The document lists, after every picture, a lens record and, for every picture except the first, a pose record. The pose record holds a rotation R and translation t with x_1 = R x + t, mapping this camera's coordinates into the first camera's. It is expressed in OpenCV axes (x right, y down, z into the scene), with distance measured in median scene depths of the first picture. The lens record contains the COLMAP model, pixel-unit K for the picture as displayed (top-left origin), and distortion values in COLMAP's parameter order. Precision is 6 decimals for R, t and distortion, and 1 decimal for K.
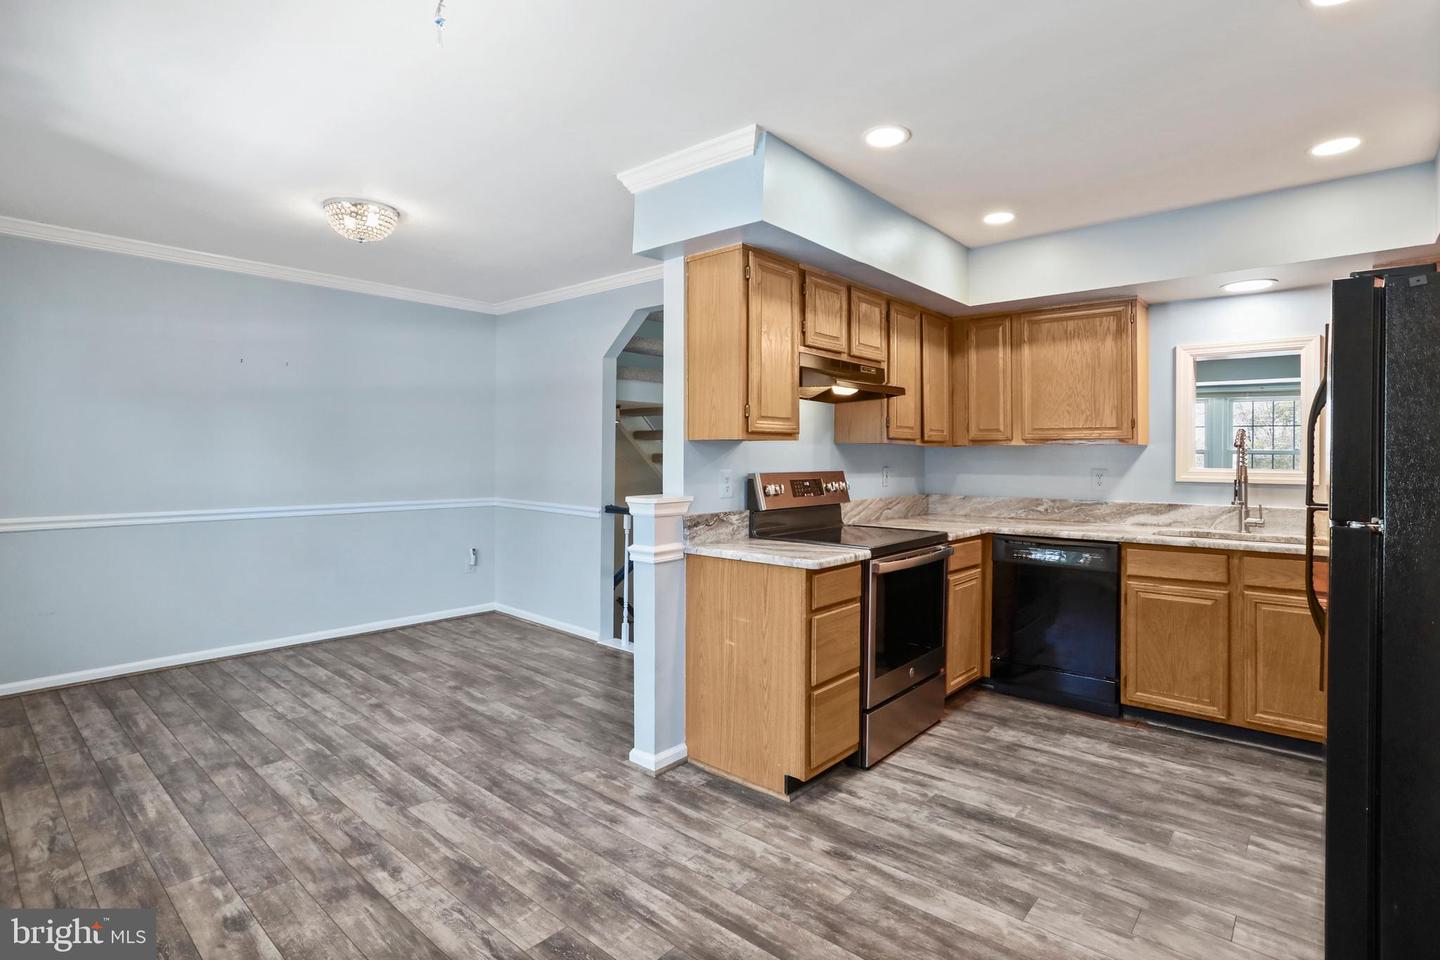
lens RADIAL K [[712.3, 0, 720.5], [0, 712.3, 444.9], [0, 0, 1]] dist [-0.053166, 0.026724]
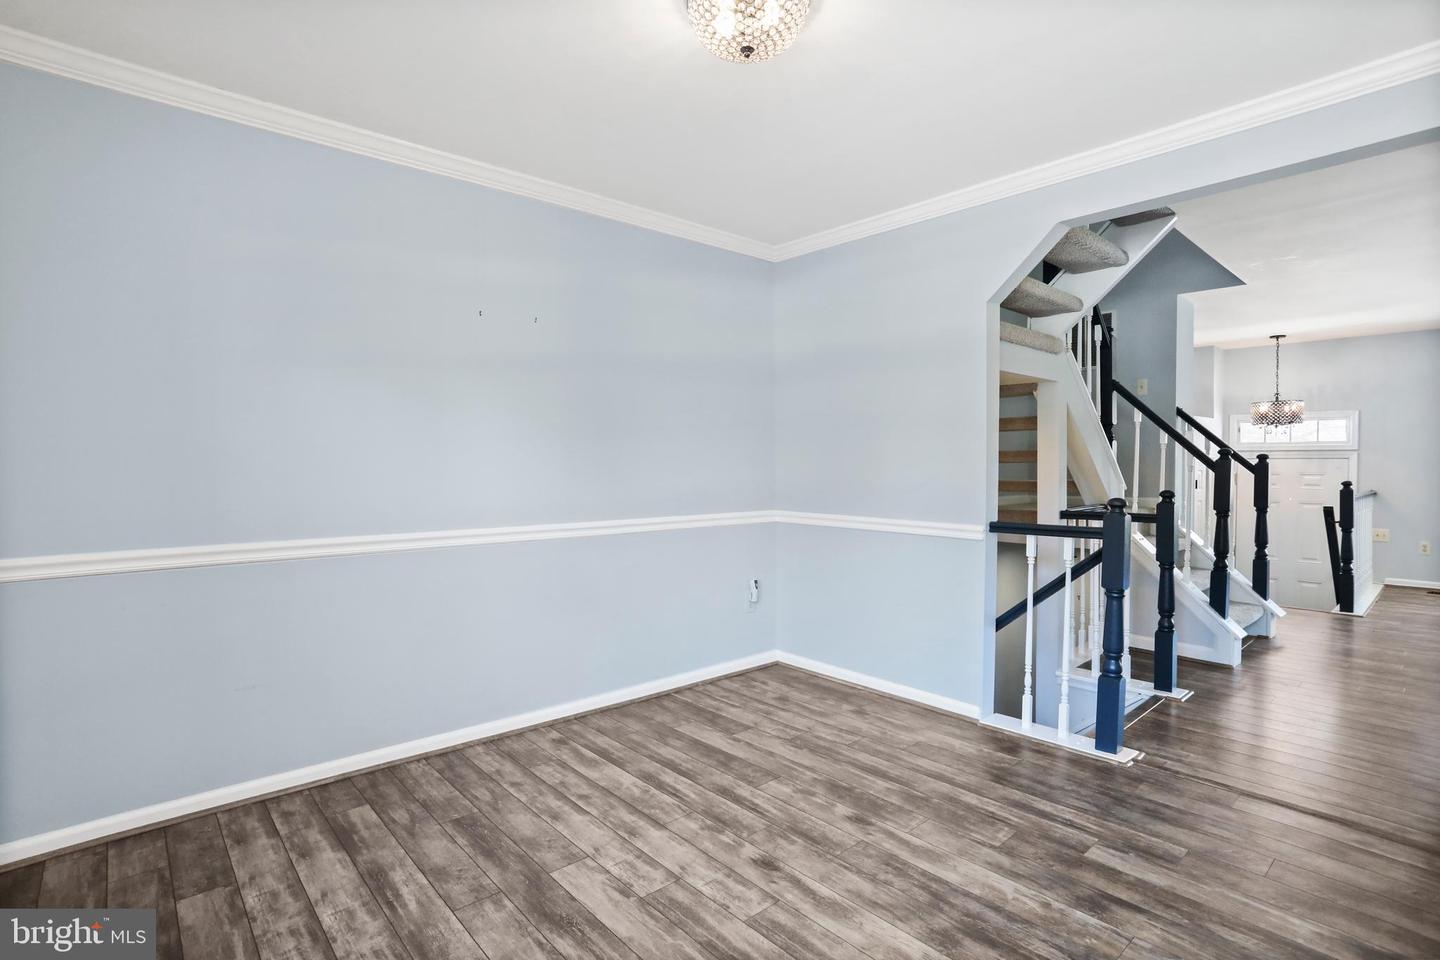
lens RADIAL K [[701.2, 0, 715.3], [0, 701.2, 478.5], [0, 0, 1]] dist [-0.059341, 0.031967]
pose [[0.991346, -0.007568, -0.131059, -0.472716], [0.011394, 0.999530, 0.028470, 0.033308], [0.130782, -0.029717, 0.990966, 0.447545]]
